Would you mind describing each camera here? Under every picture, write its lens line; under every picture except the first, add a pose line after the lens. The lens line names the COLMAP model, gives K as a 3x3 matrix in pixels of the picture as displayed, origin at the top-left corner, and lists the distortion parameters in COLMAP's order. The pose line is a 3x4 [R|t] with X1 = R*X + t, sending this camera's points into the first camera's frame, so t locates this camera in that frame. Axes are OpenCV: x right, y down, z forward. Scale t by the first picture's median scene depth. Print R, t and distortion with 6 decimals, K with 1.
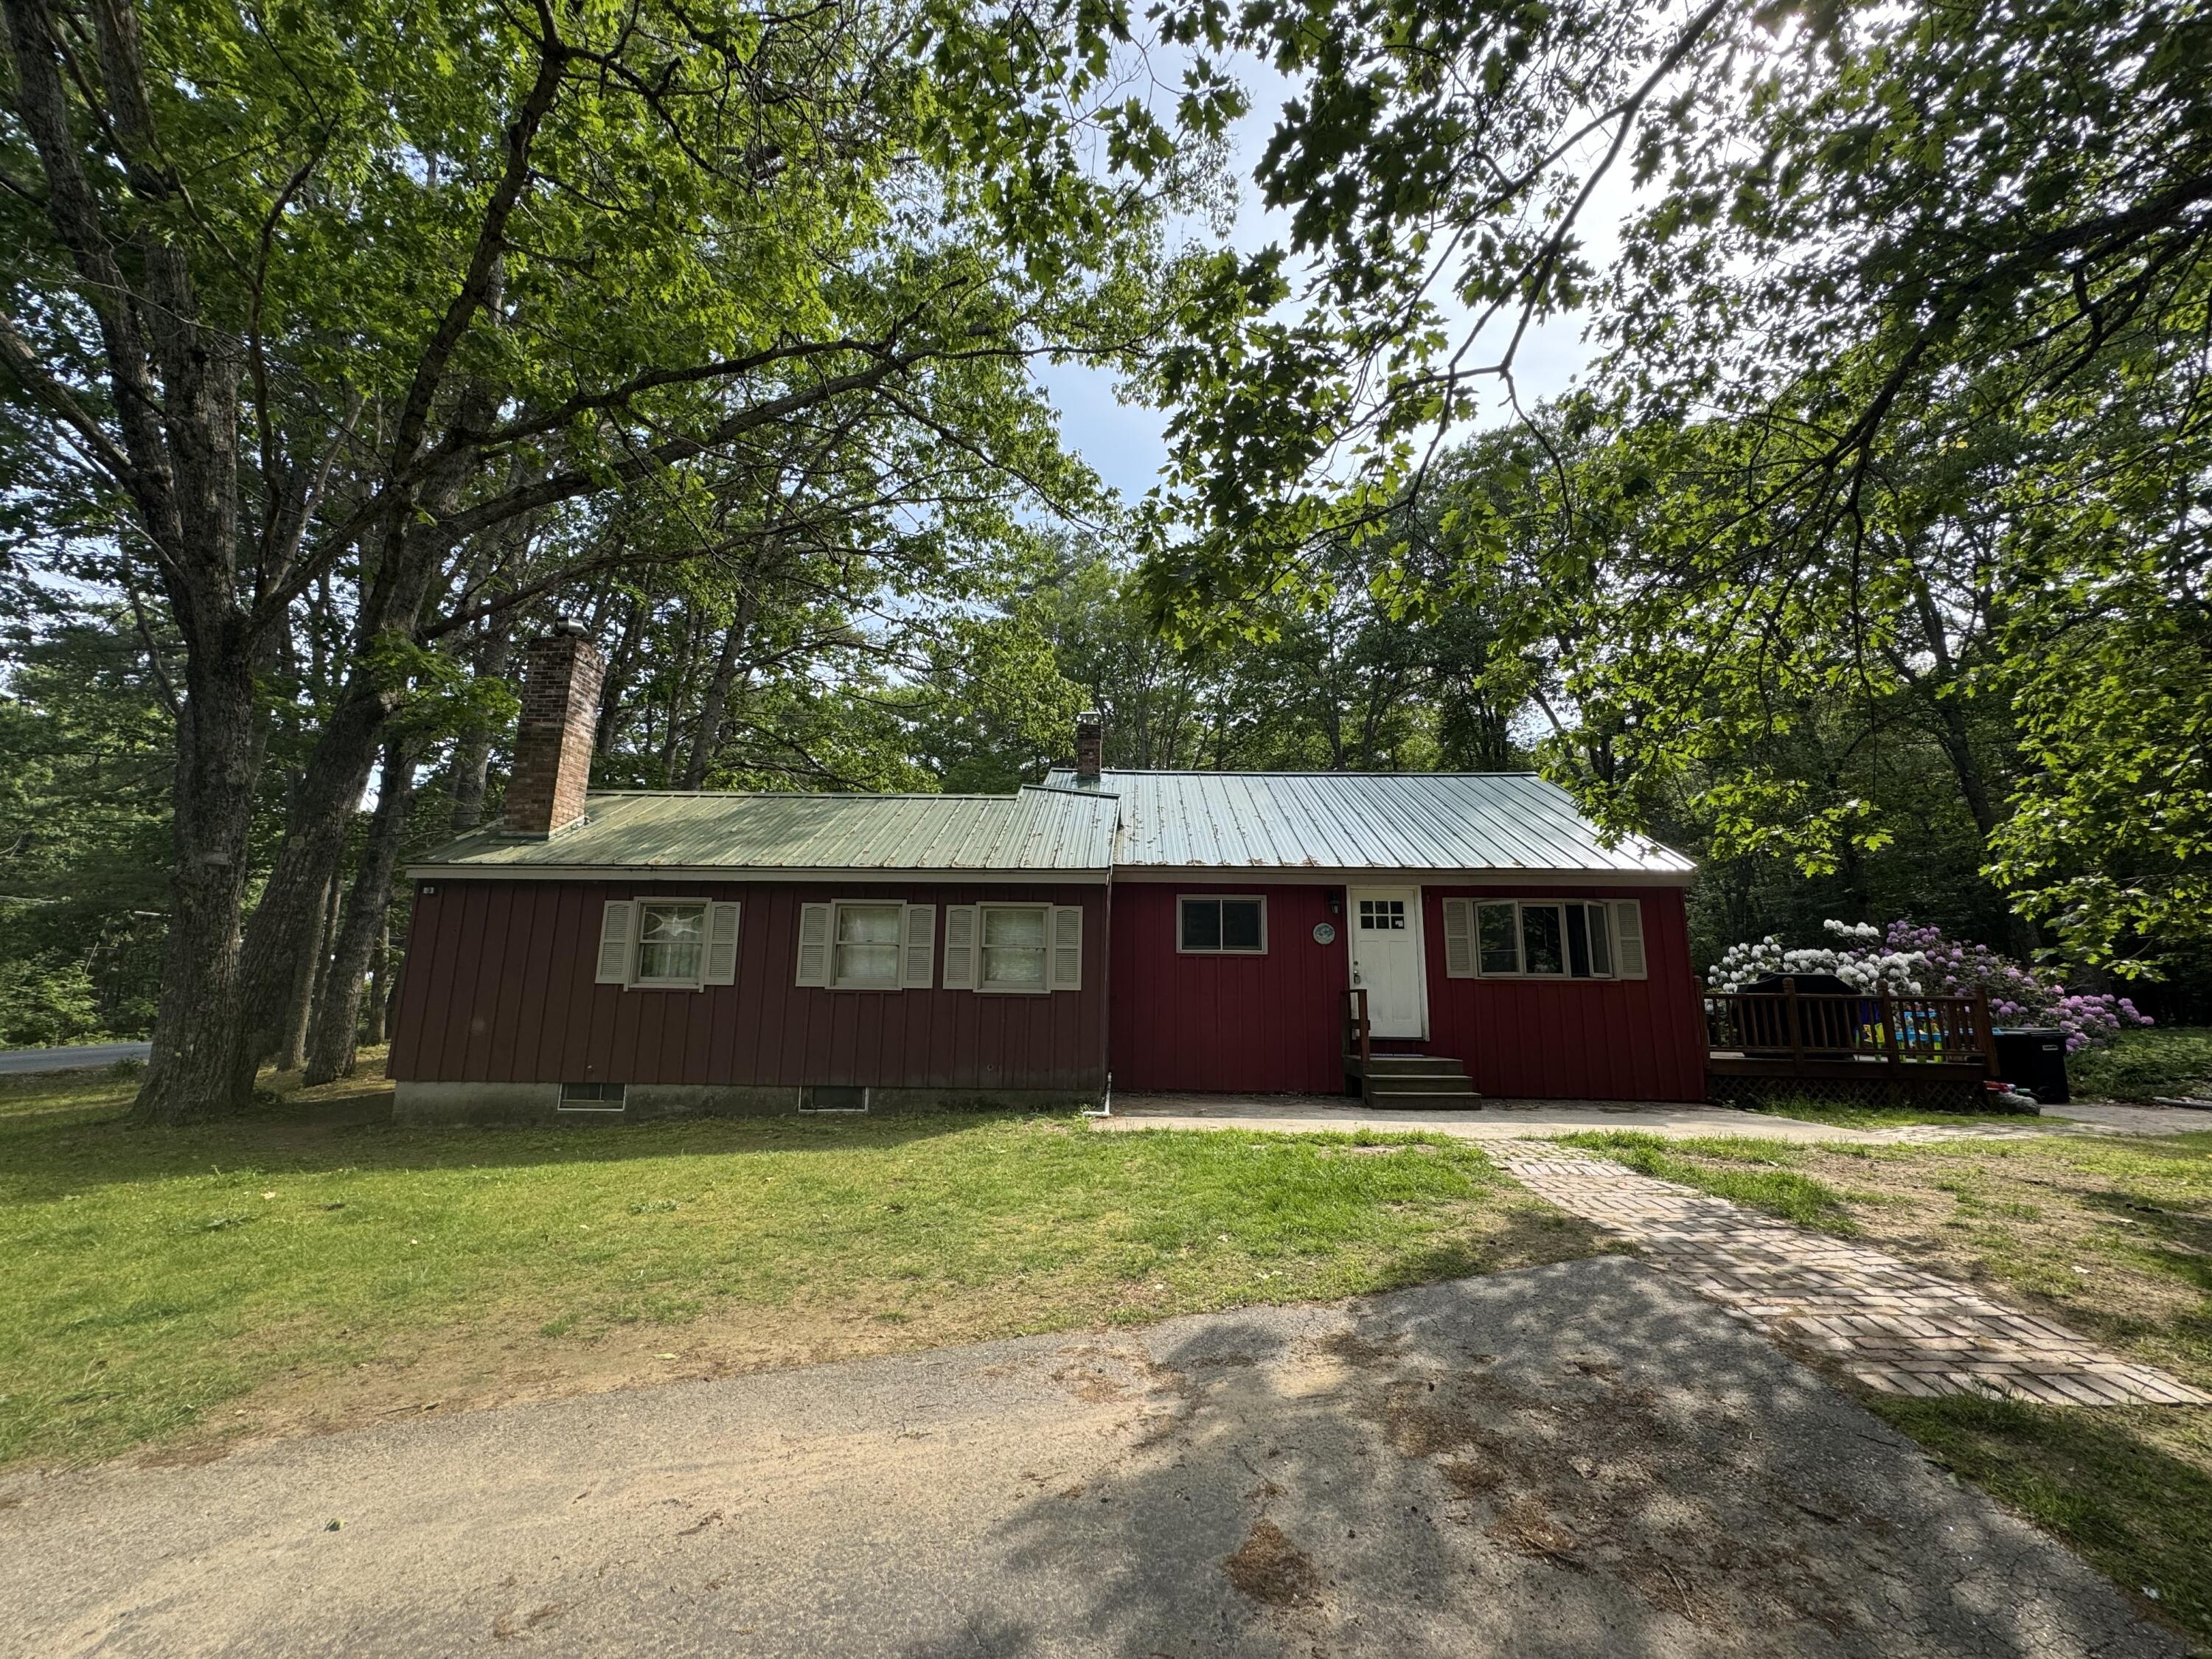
lens RADIAL K [[880.0, 0, 1106.0], [0, 880.0, 829.5], [0, 0, 1]] dist [-0.003414, -0.000093]
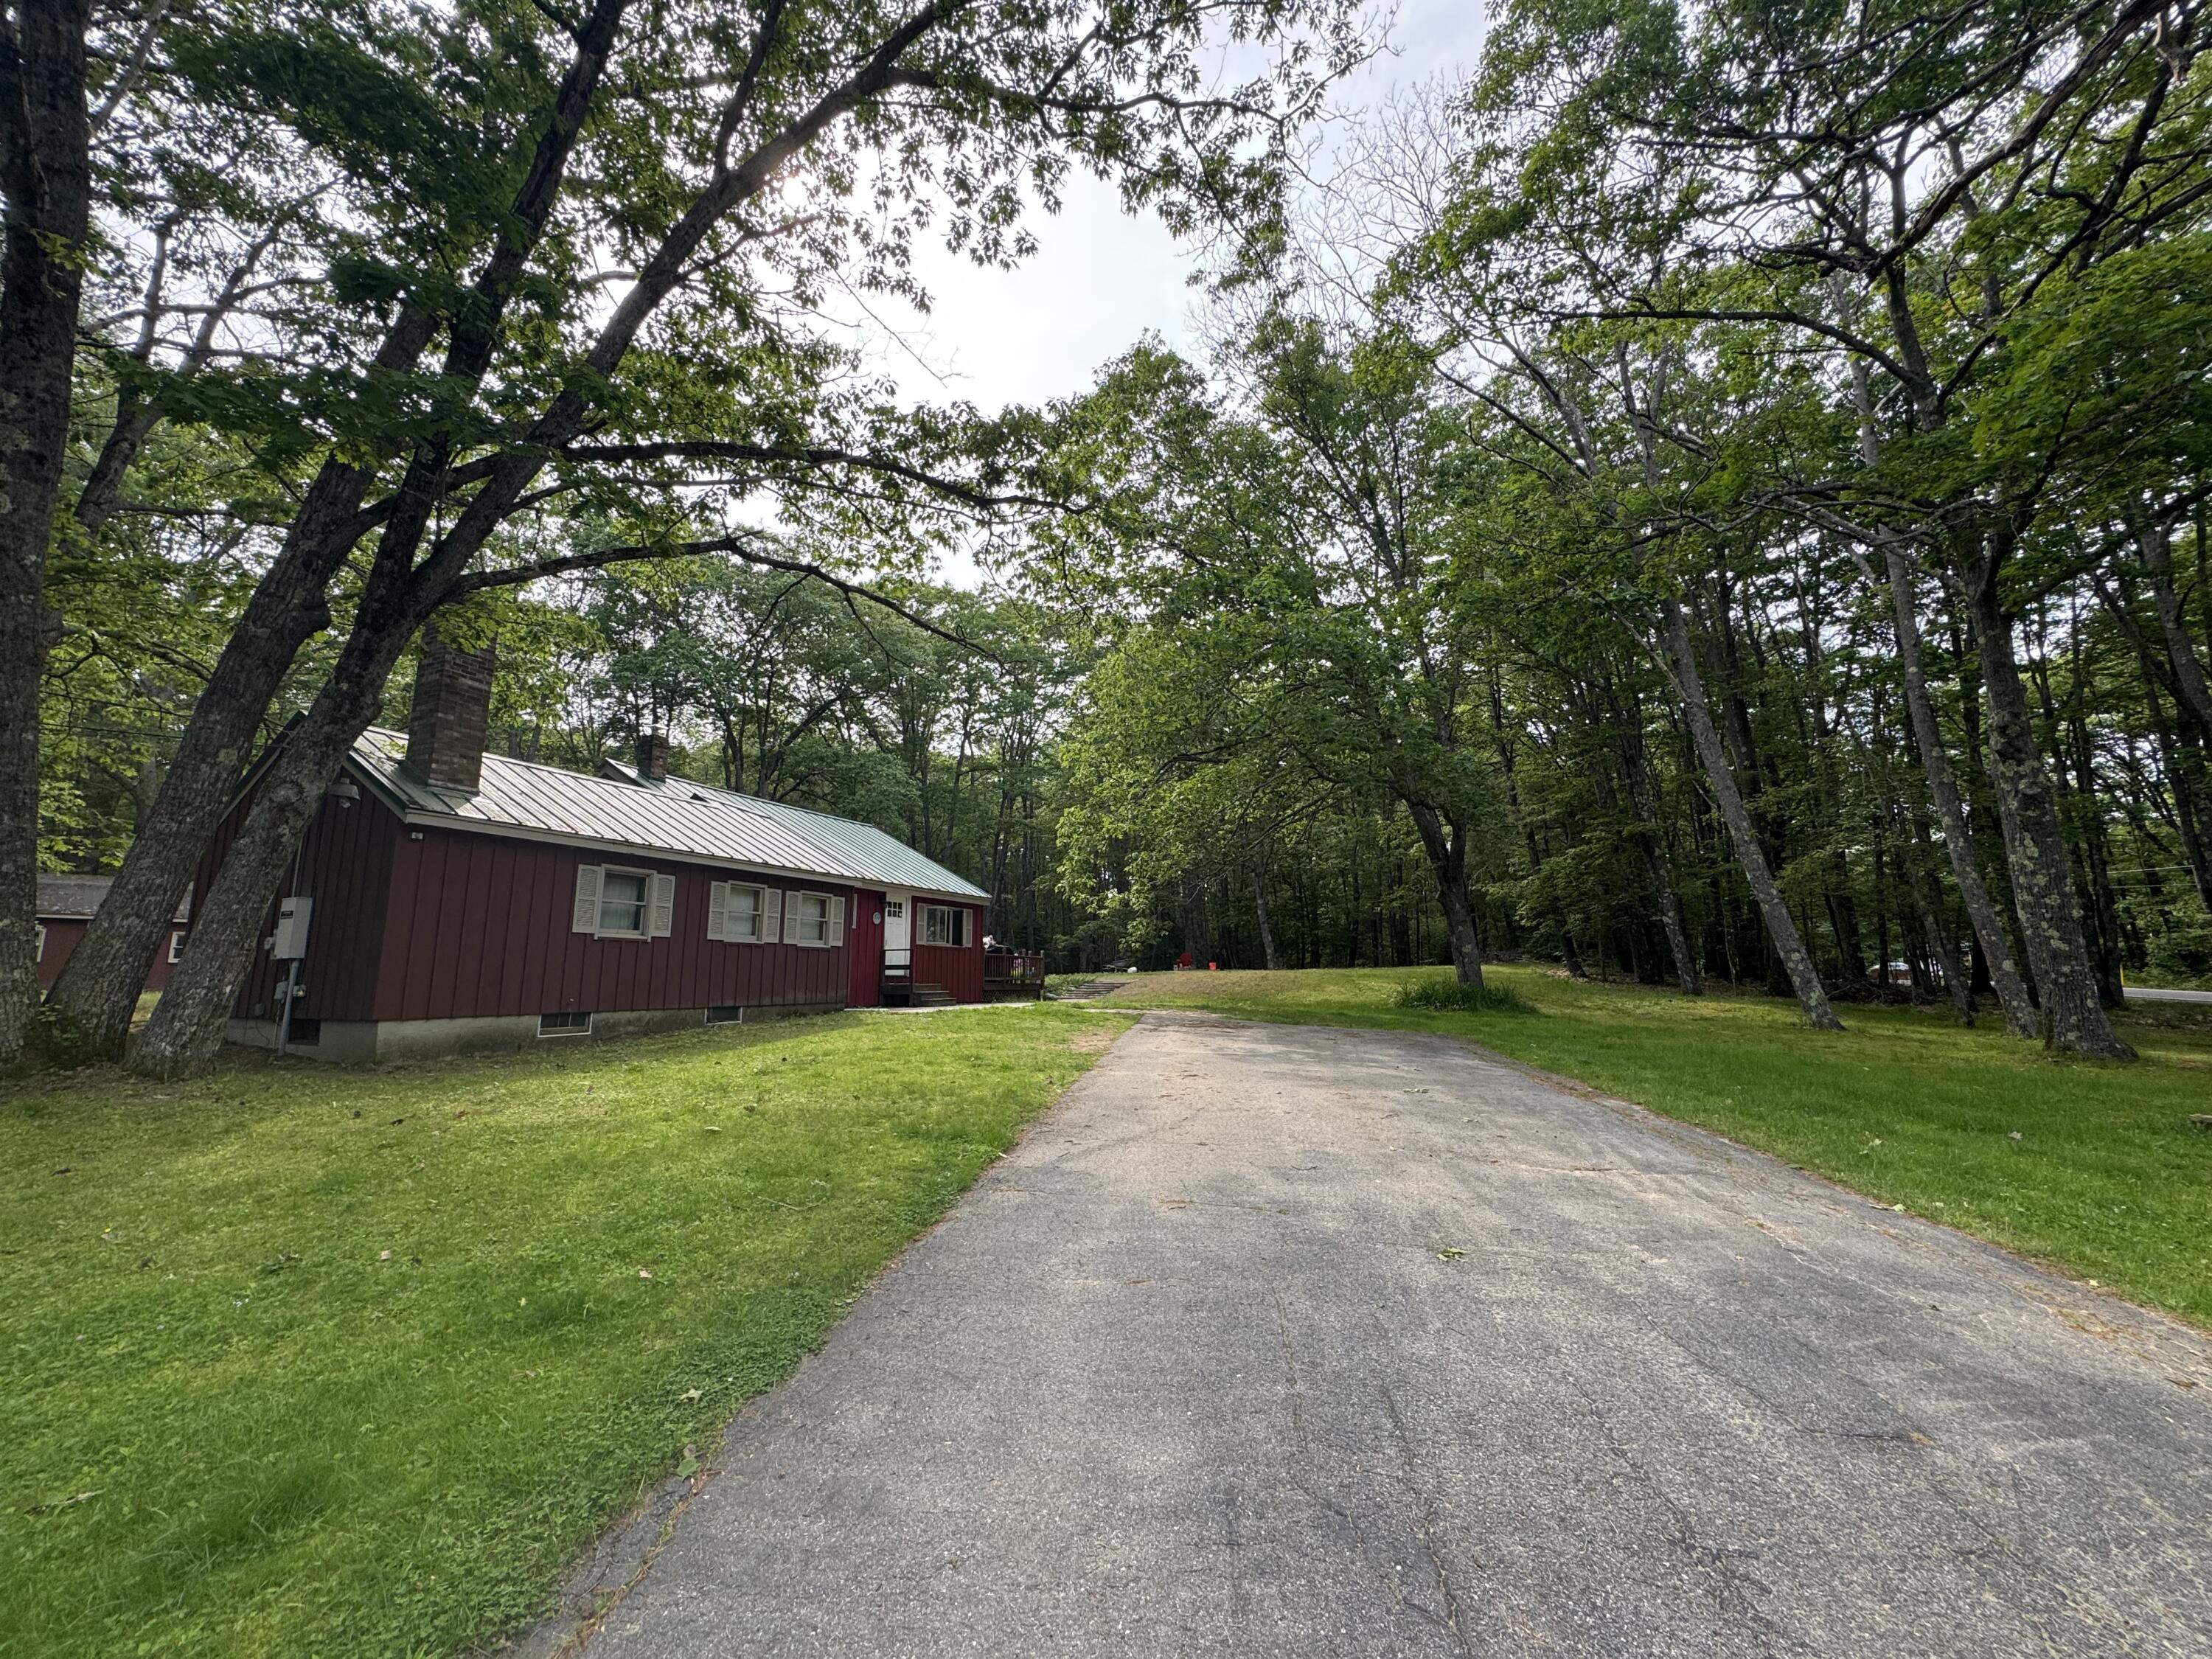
lens RADIAL K [[894.9, 0, 1106.0], [0, 894.9, 829.5], [0, 0, 1]] dist [0.001585, -0.000108]
pose [[0.365741, 0.140374, 0.920070, -1.299502], [-0.166559, 0.982474, -0.083686, 0.014910], [-0.915692, -0.122638, 0.382711, -0.113300]]
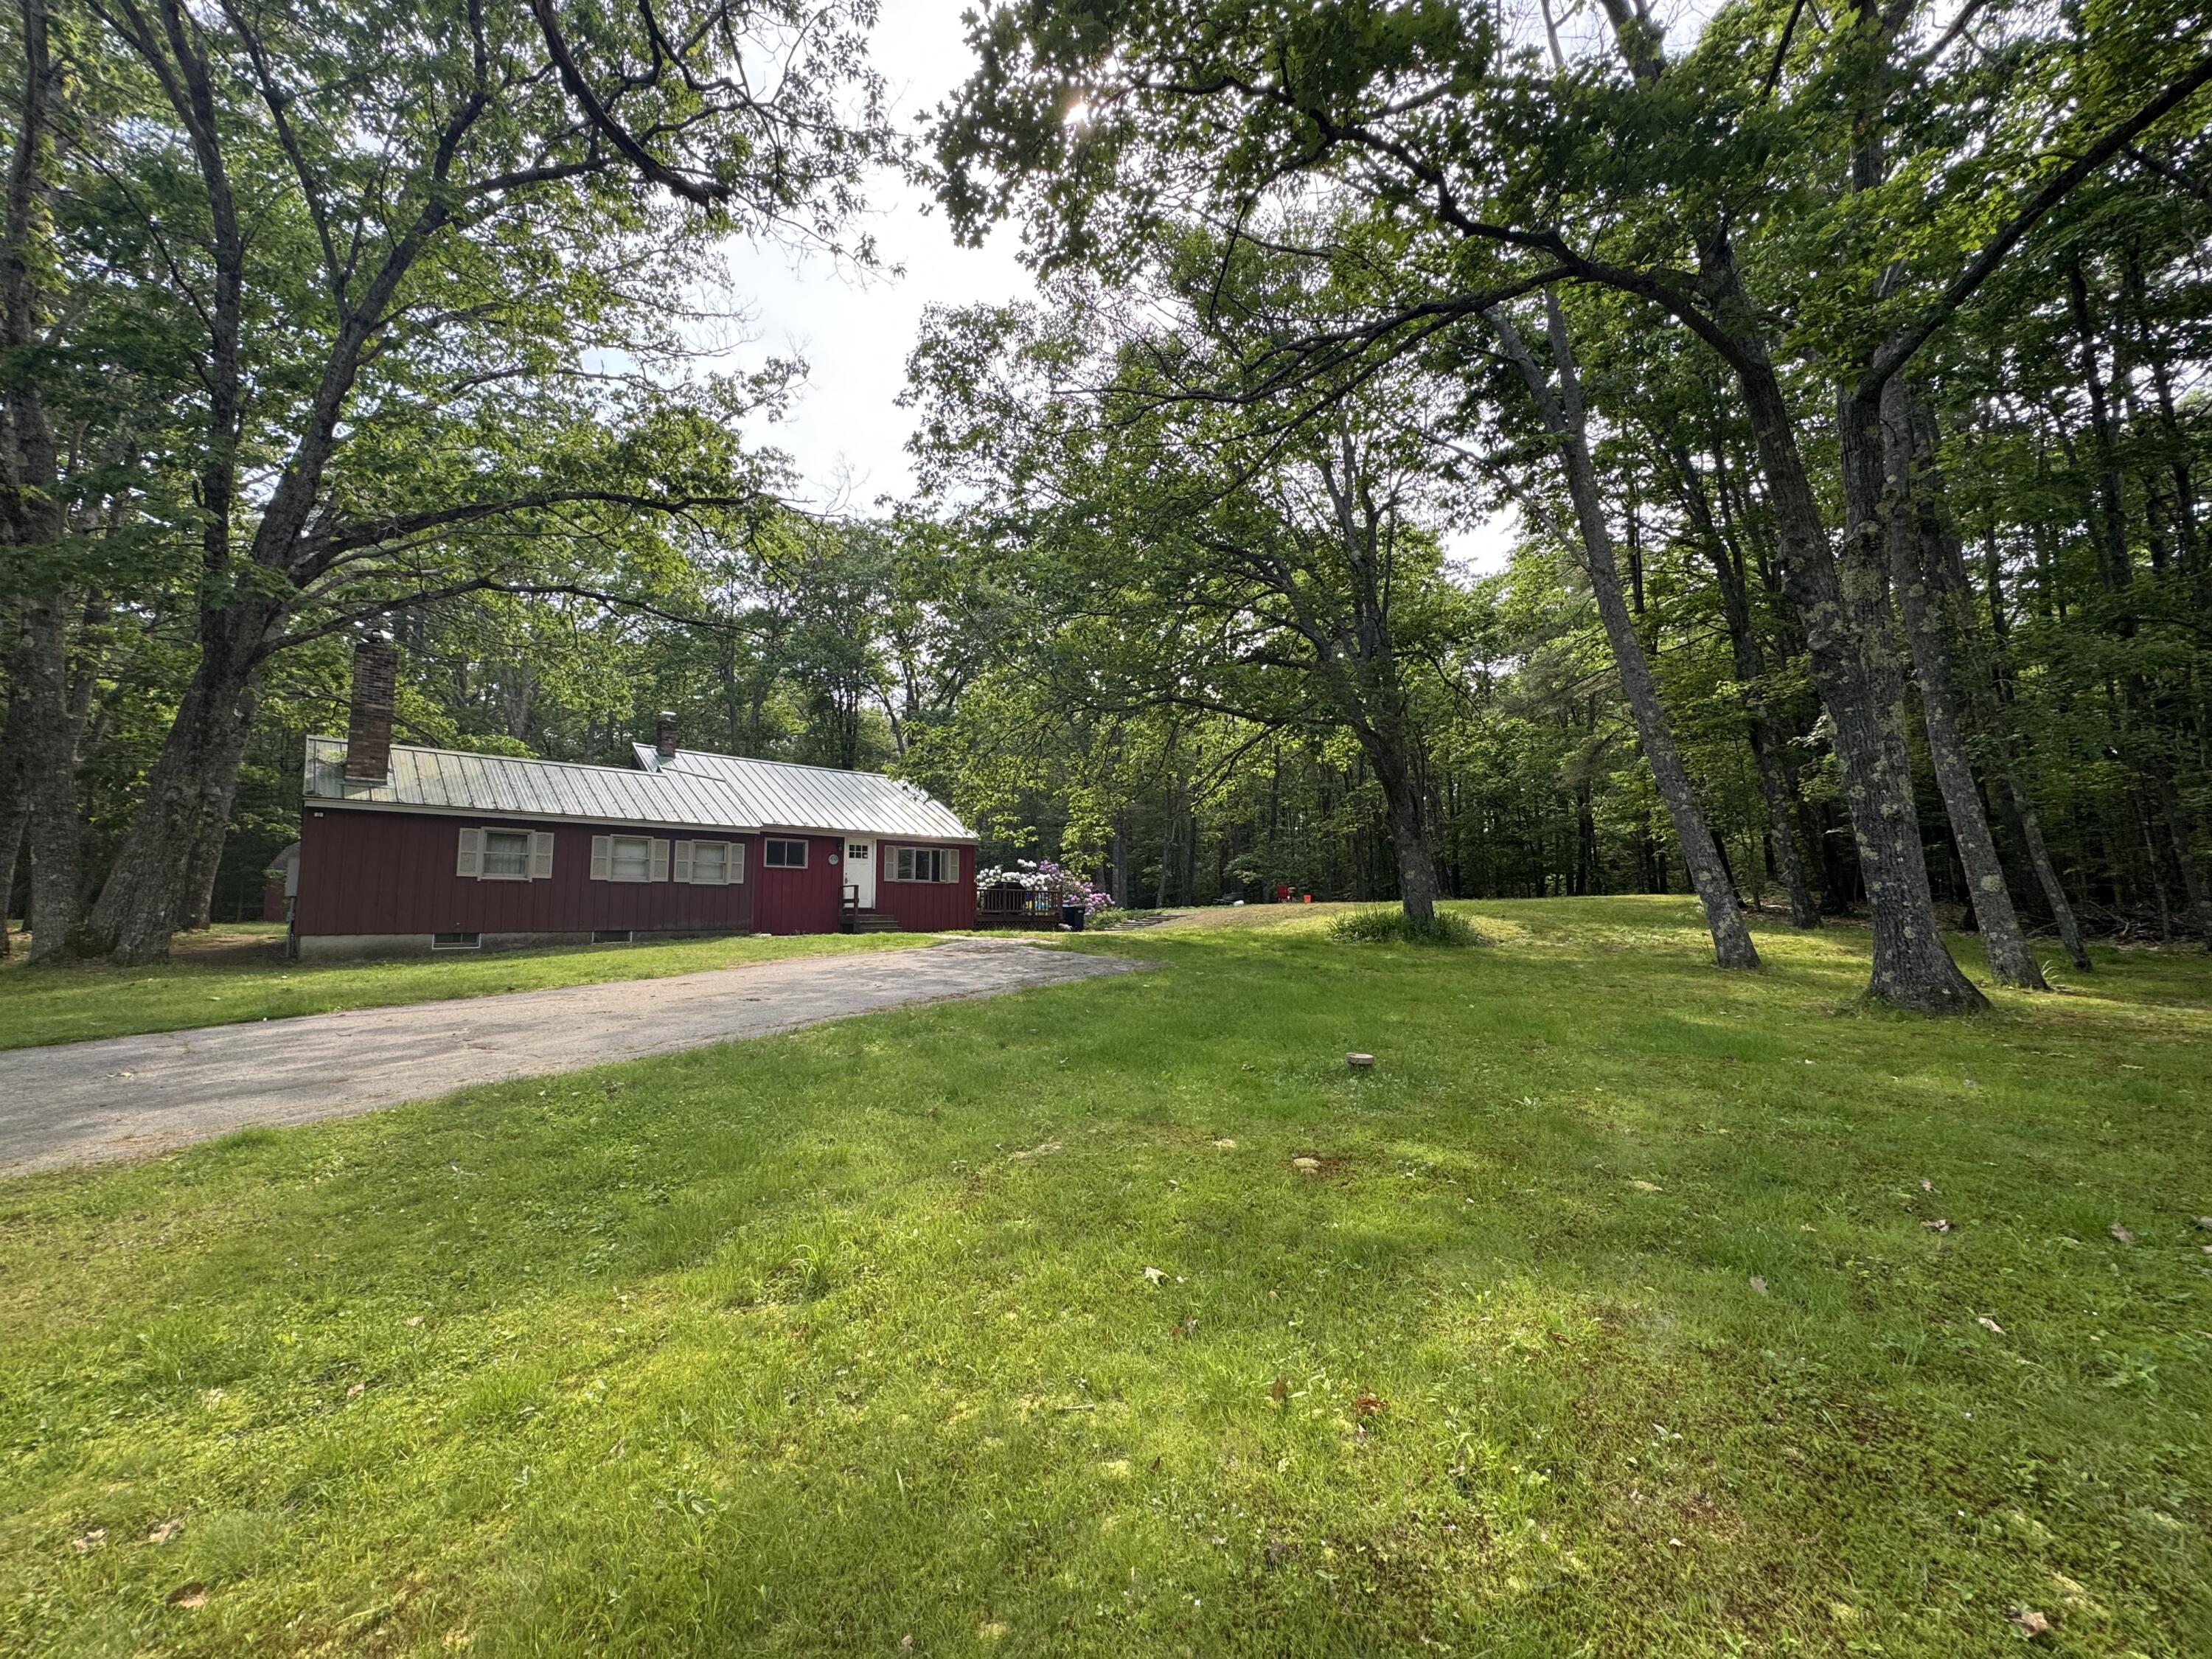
lens RADIAL K [[880.0, 0, 1106.0], [0, 880.0, 829.5], [0, 0, 1]] dist [-0.003414, -0.000093]
pose [[0.705934, 0.054826, 0.706152, -0.799016], [-0.118780, 0.992044, 0.041720, -0.121070], [-0.698247, -0.113328, 0.706830, -0.956360]]
